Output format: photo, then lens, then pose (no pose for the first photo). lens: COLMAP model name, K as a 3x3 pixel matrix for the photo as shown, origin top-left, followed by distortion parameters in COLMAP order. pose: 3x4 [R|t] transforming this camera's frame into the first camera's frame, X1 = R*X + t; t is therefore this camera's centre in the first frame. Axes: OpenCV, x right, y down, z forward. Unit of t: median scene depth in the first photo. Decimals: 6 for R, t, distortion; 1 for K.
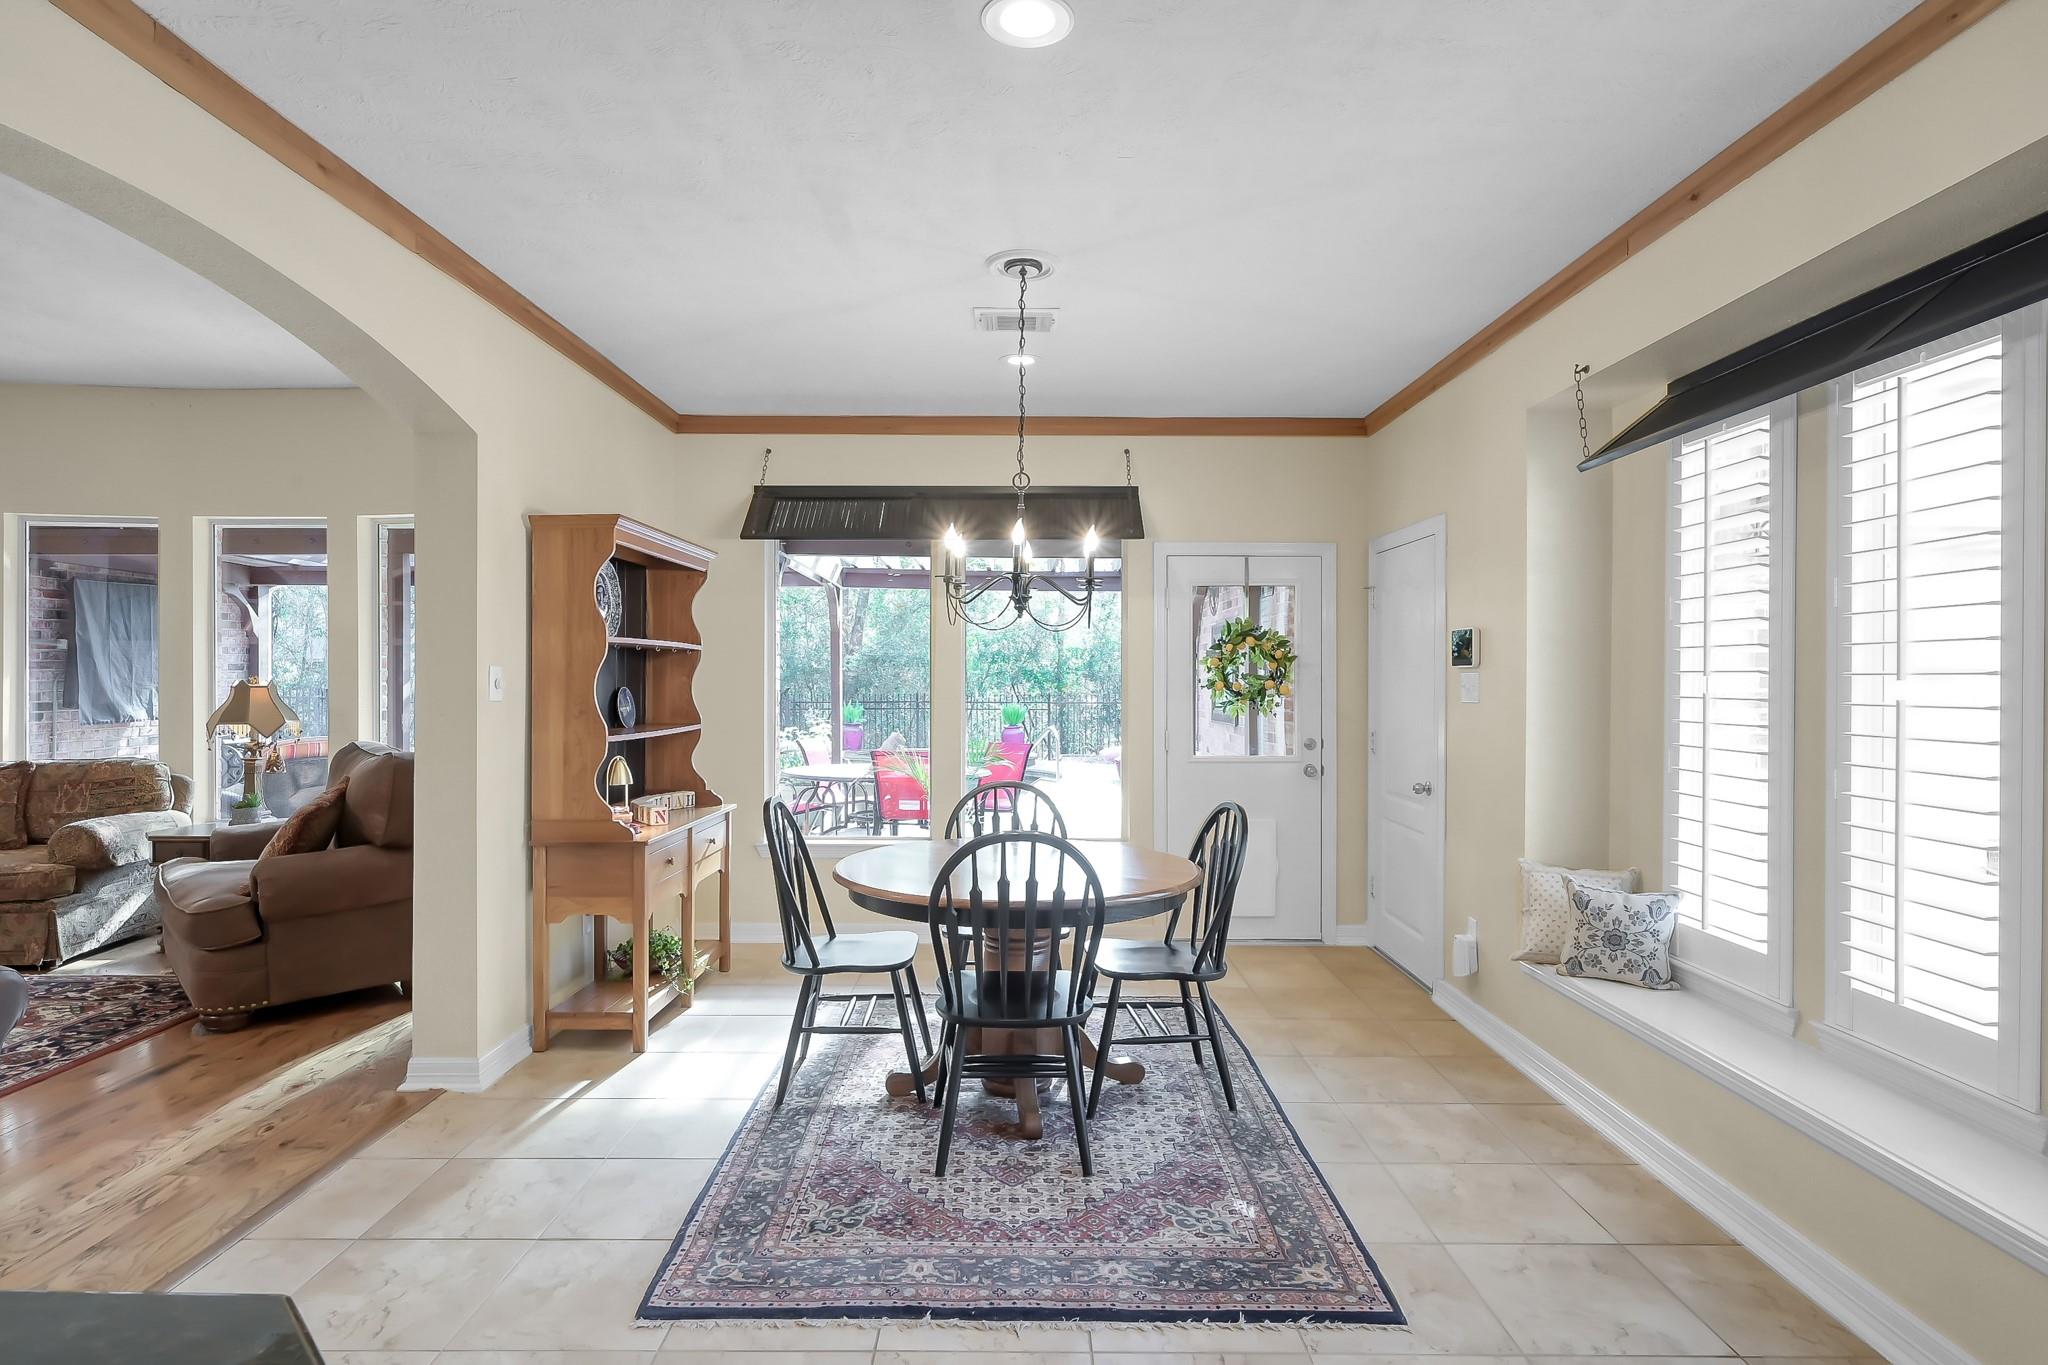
lens RADIAL K [[1114.3, 0, 1022.6], [0, 1114.3, 685.0], [0, 0, 1]] dist [-0.000272, 0.000007]
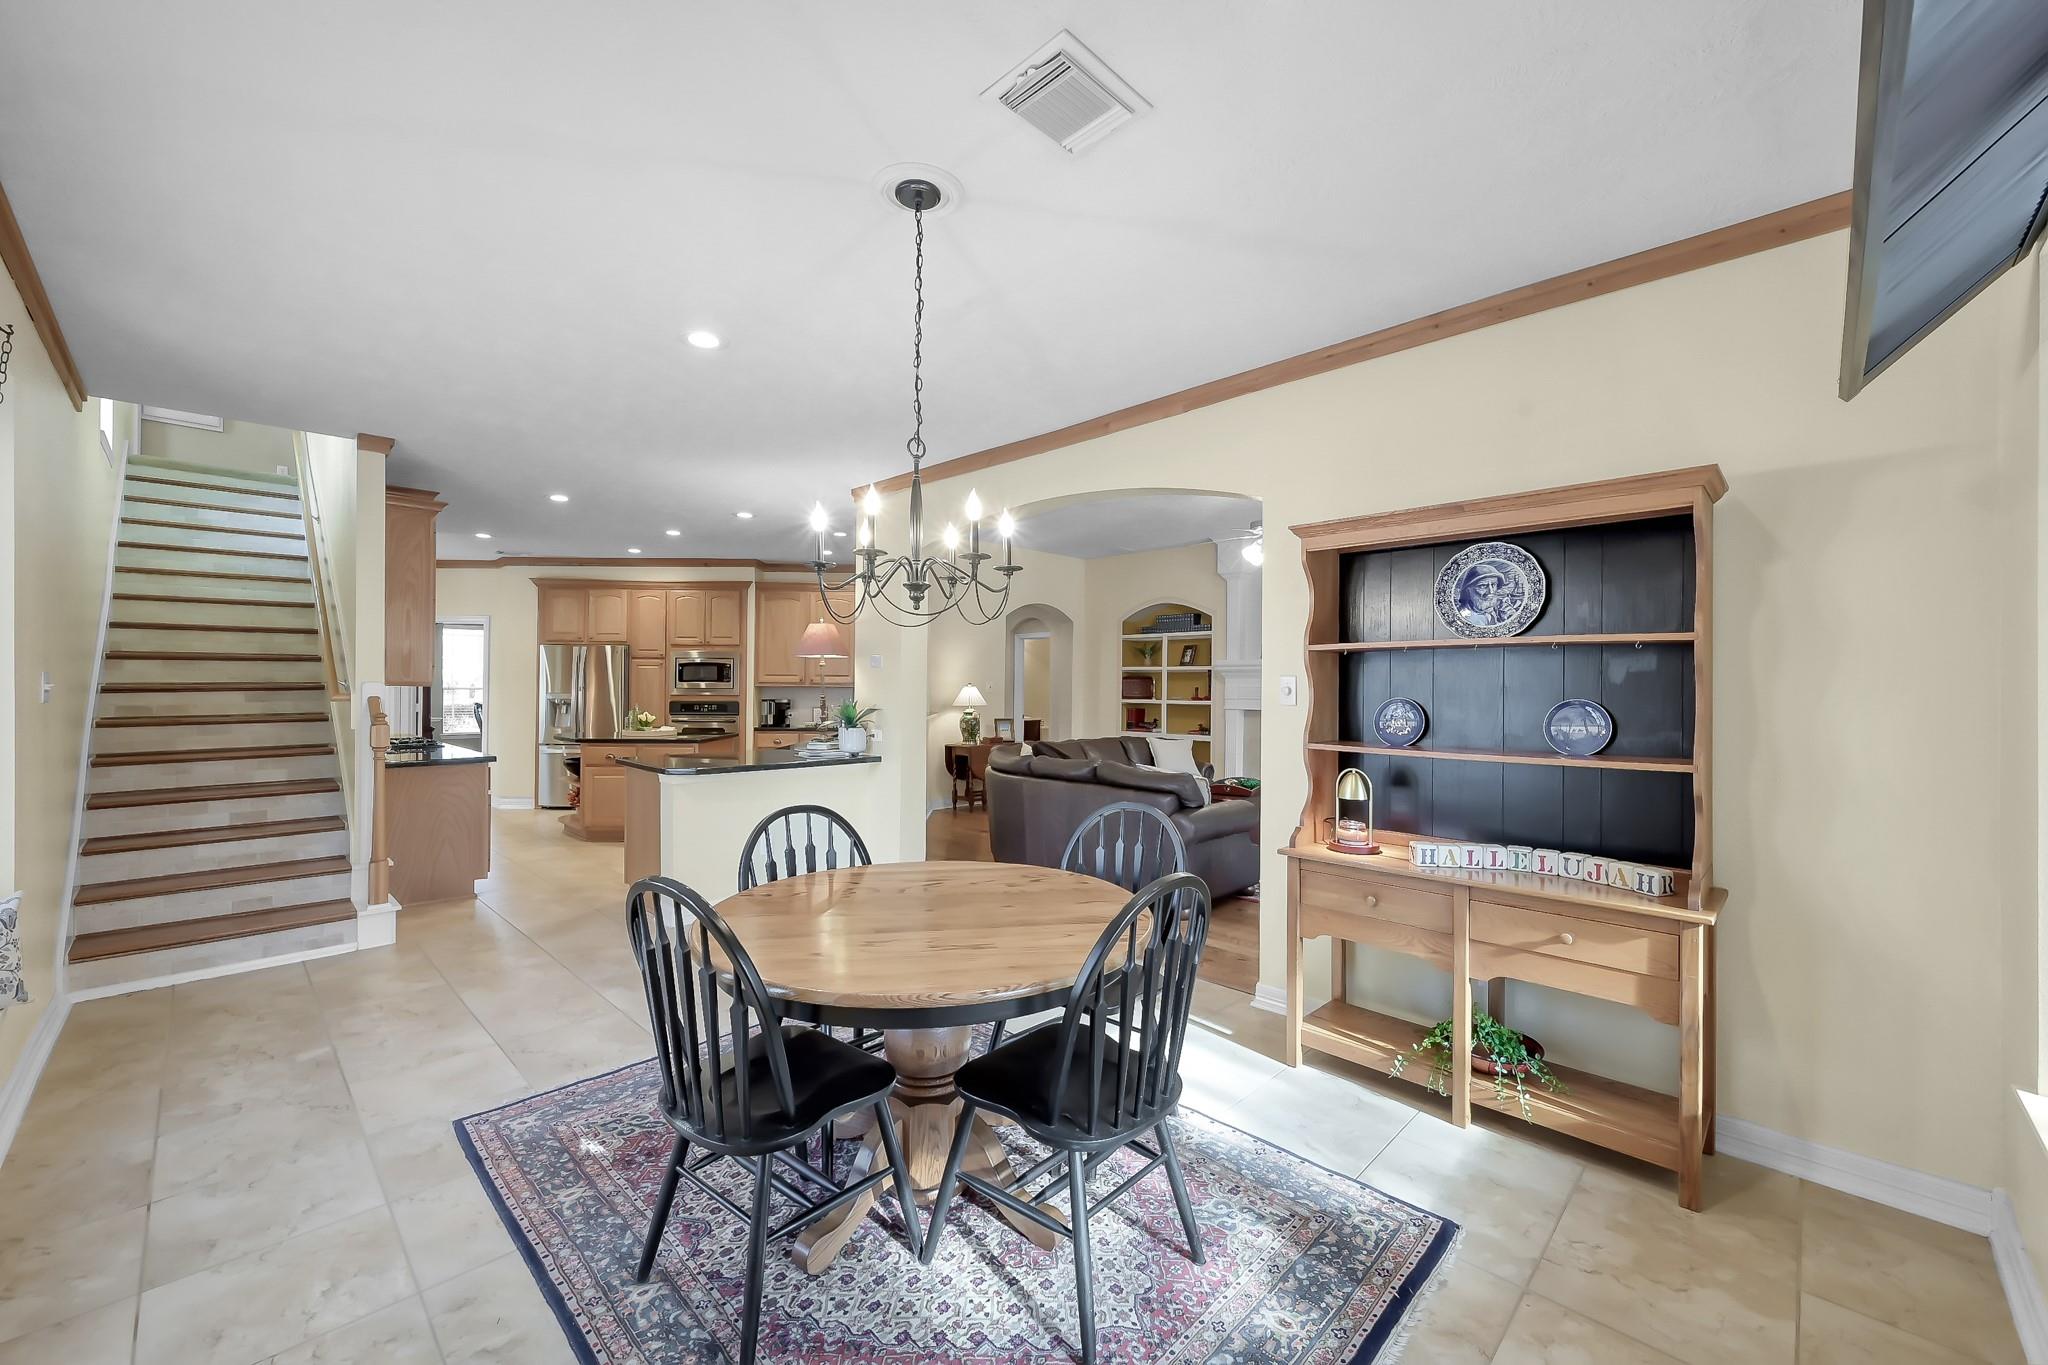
lens RADIAL K [[813.7, 0, 1028.7], [0, 813.7, 682.4], [0, 0, 1]] dist [-0.000024, -0.000191]
pose [[-0.704759, -0.011015, -0.709362, 0.464587], [-0.009755, 0.999935, -0.005835, -0.004175], [0.709380, 0.002807, -0.704821, 1.845195]]
